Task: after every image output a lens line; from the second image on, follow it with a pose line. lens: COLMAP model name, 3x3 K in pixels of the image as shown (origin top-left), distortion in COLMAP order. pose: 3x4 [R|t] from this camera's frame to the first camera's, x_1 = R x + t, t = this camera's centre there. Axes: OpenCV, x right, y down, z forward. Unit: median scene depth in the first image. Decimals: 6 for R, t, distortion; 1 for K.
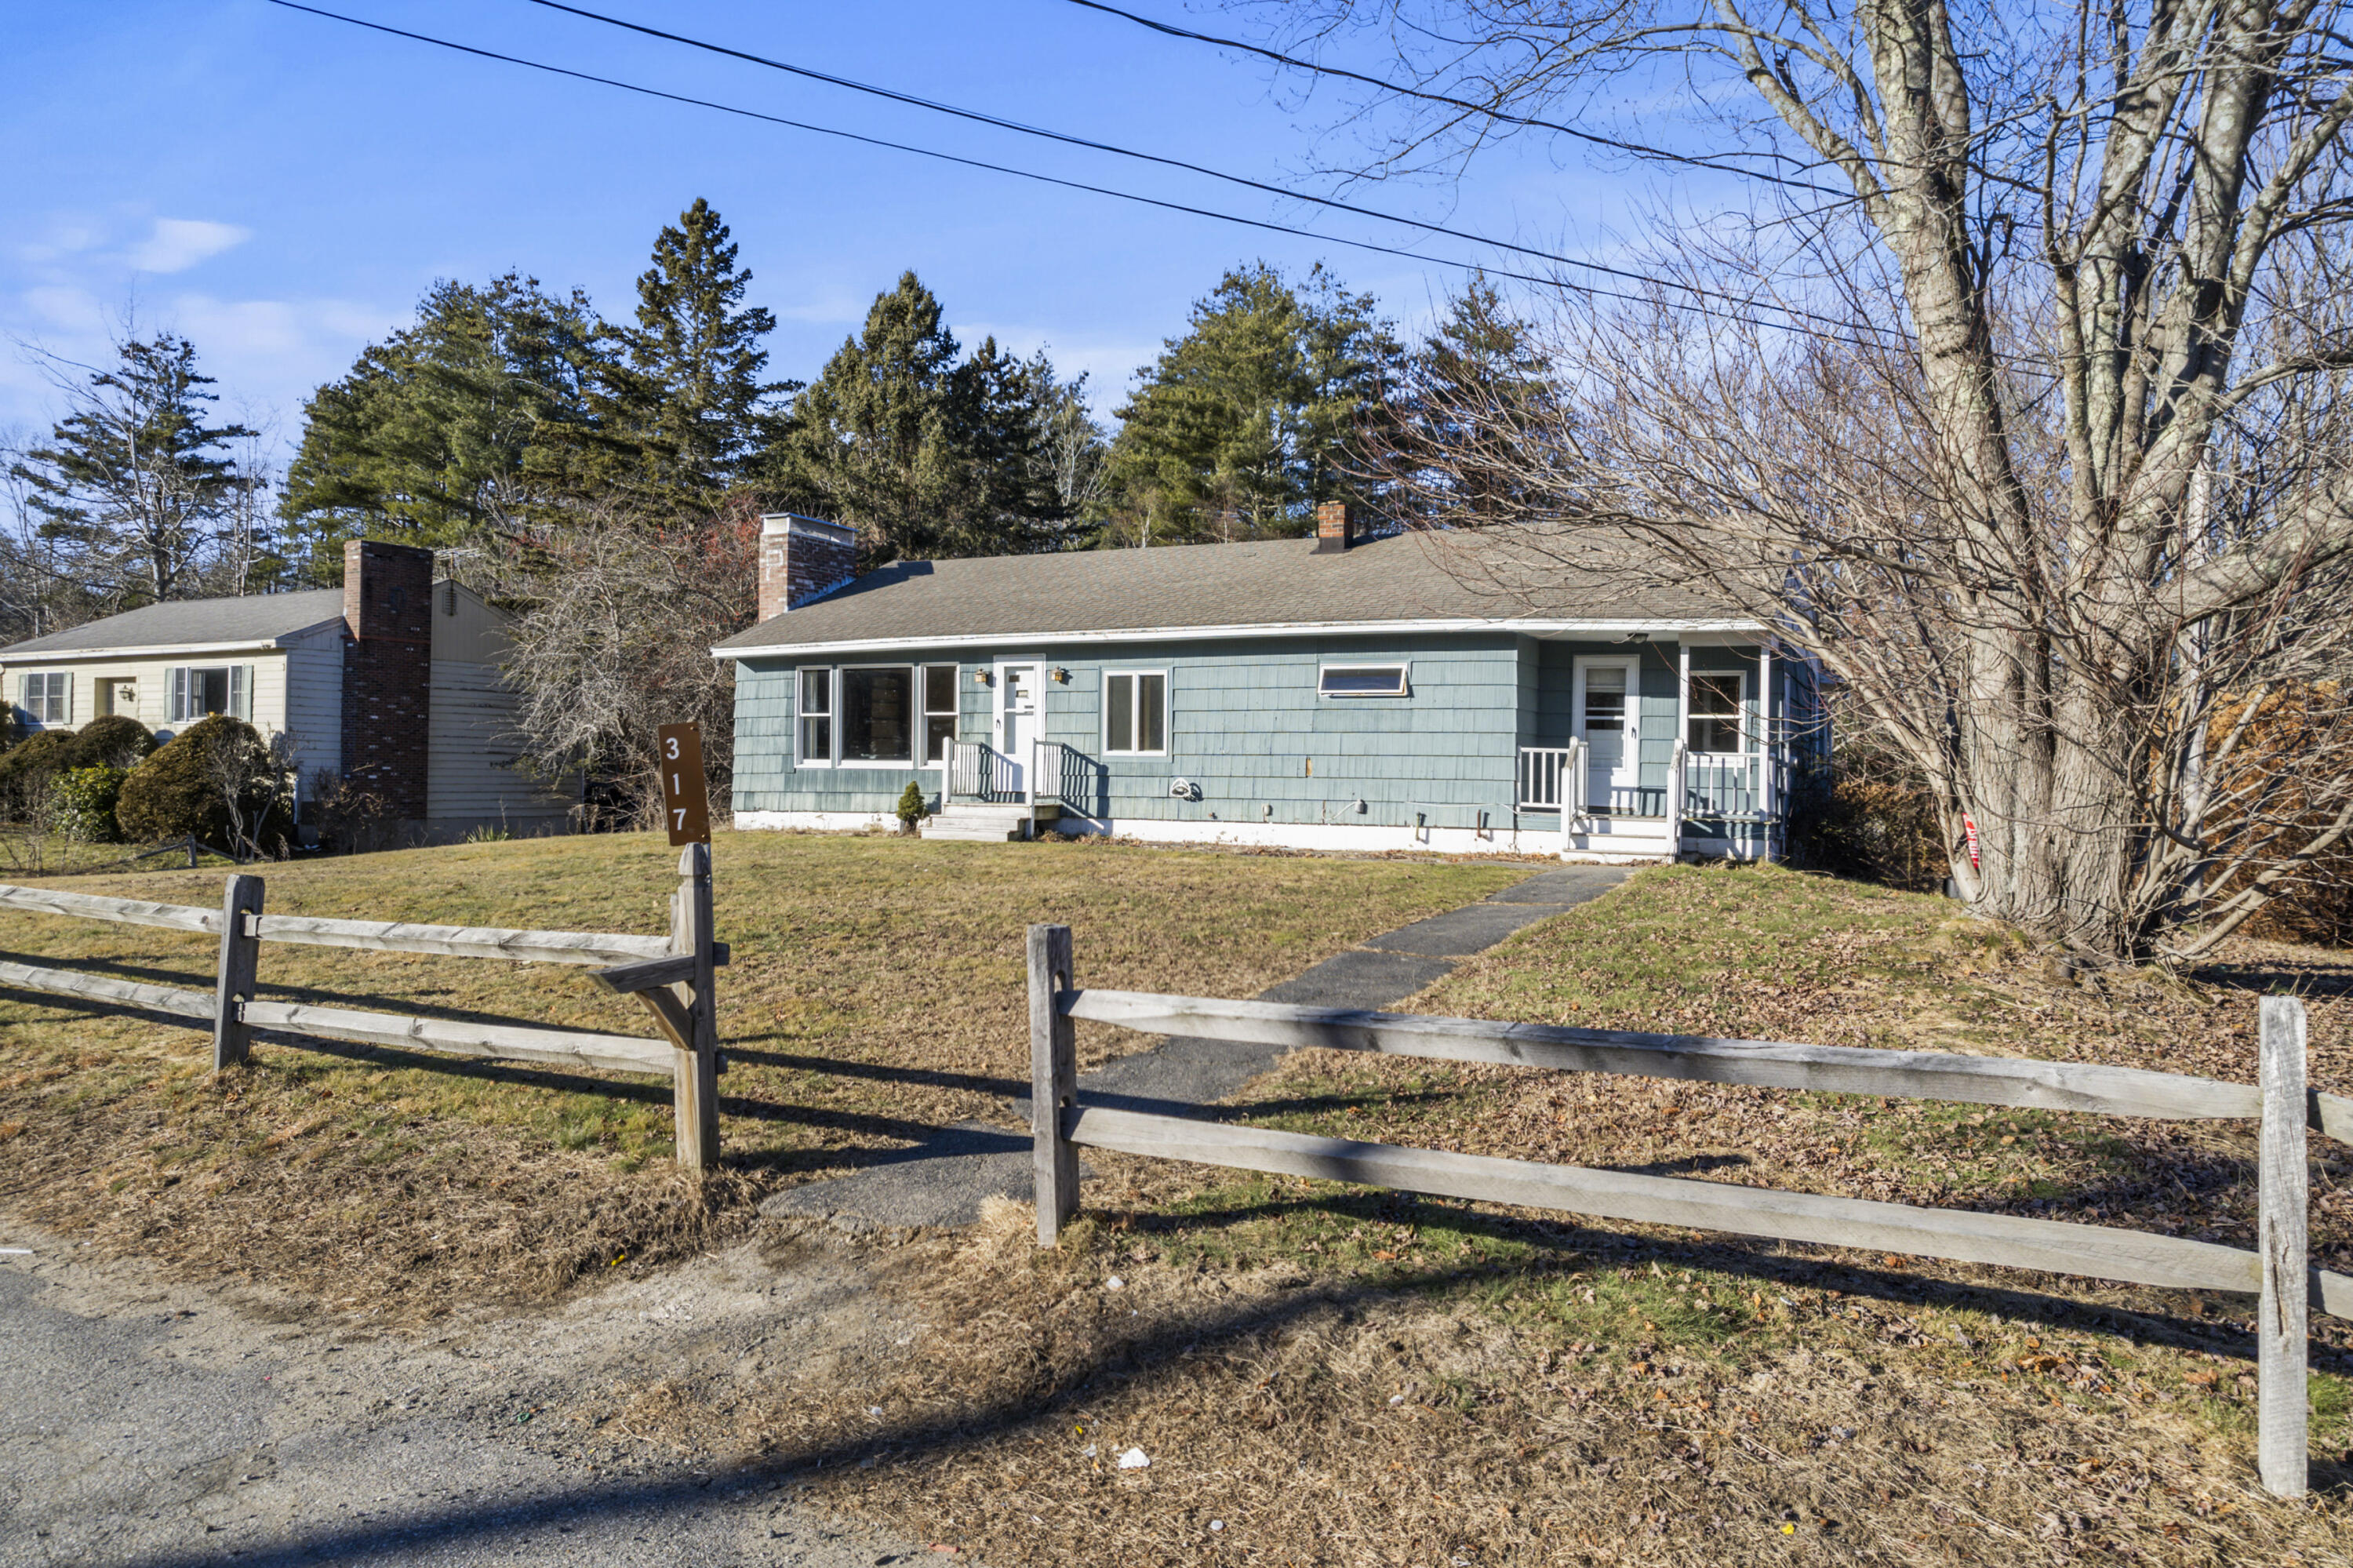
lens RADIAL K [[1541.4, 0, 1183.2], [0, 1541.4, 780.0], [0, 0, 1]] dist [-0.054726, -0.000611]
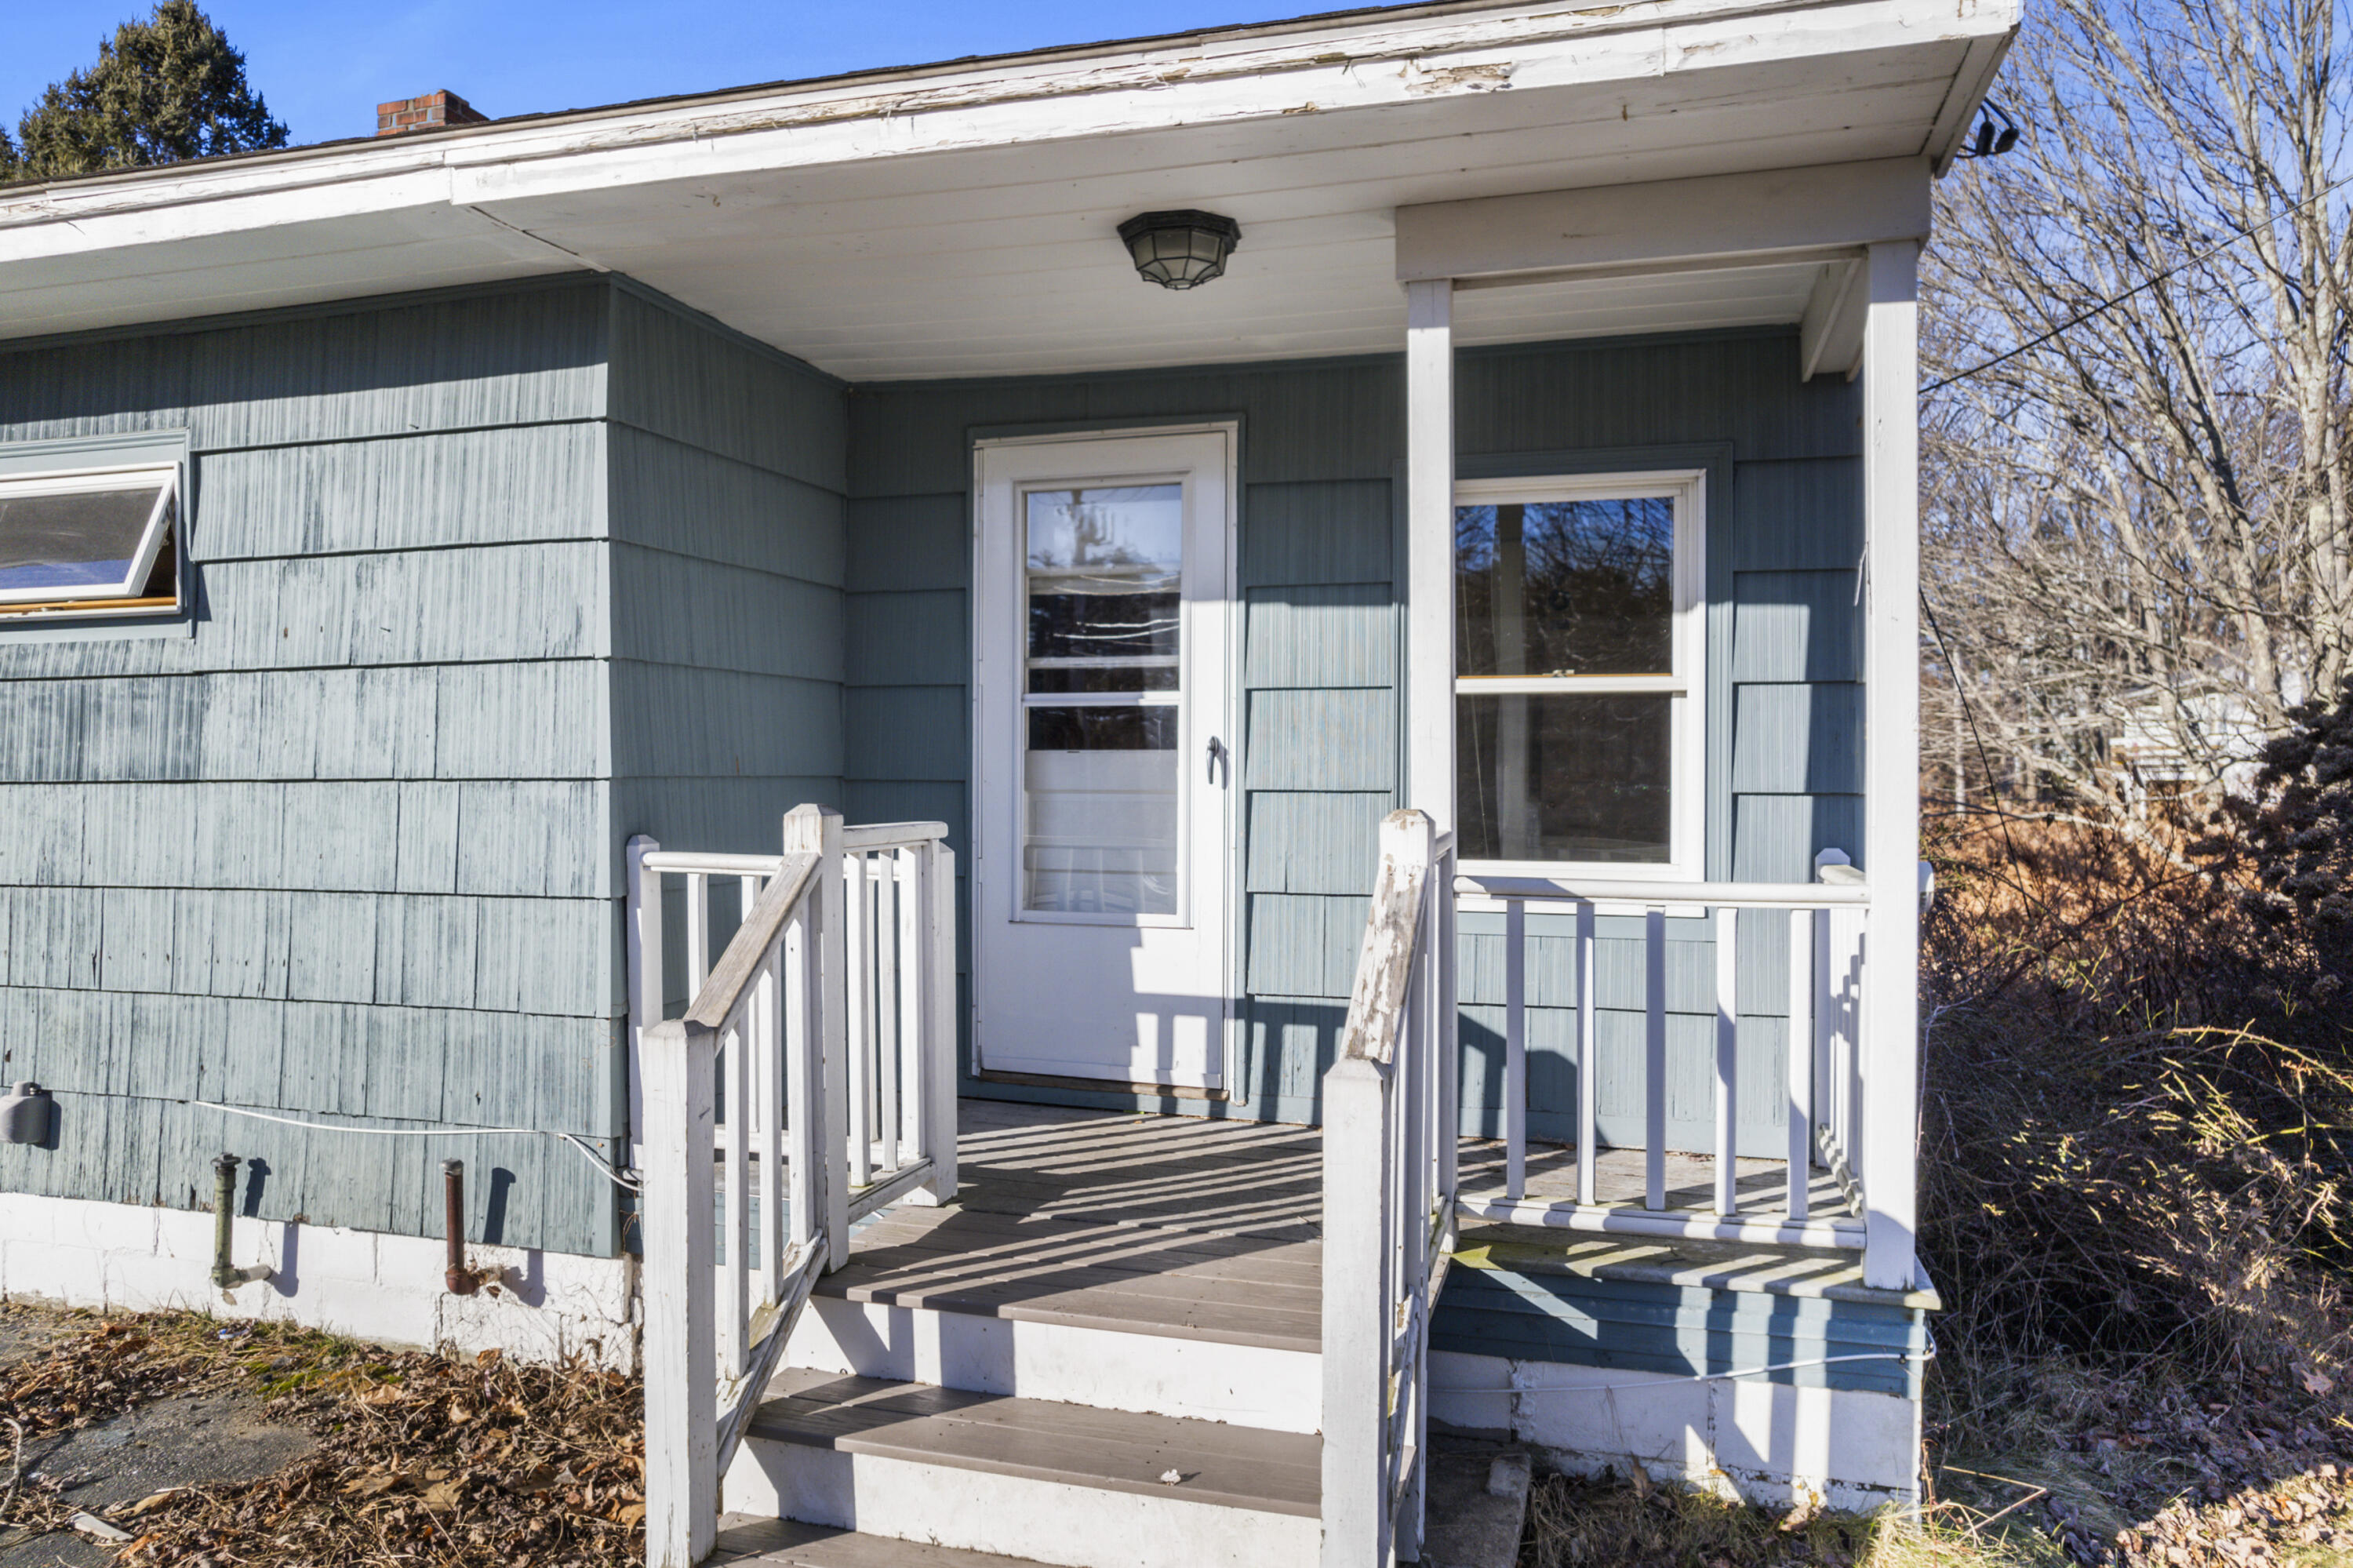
lens RADIAL K [[1541.4, 0, 1172.1], [0, 1541.4, 778.0], [0, 0, 1]] dist [-0.054726, -0.000611]
pose [[0.987190, -0.019920, 0.158298, 0.250730], [0.019459, 0.999801, 0.004461, -0.029754], [-0.158355, -0.001323, 0.987381, 0.775236]]
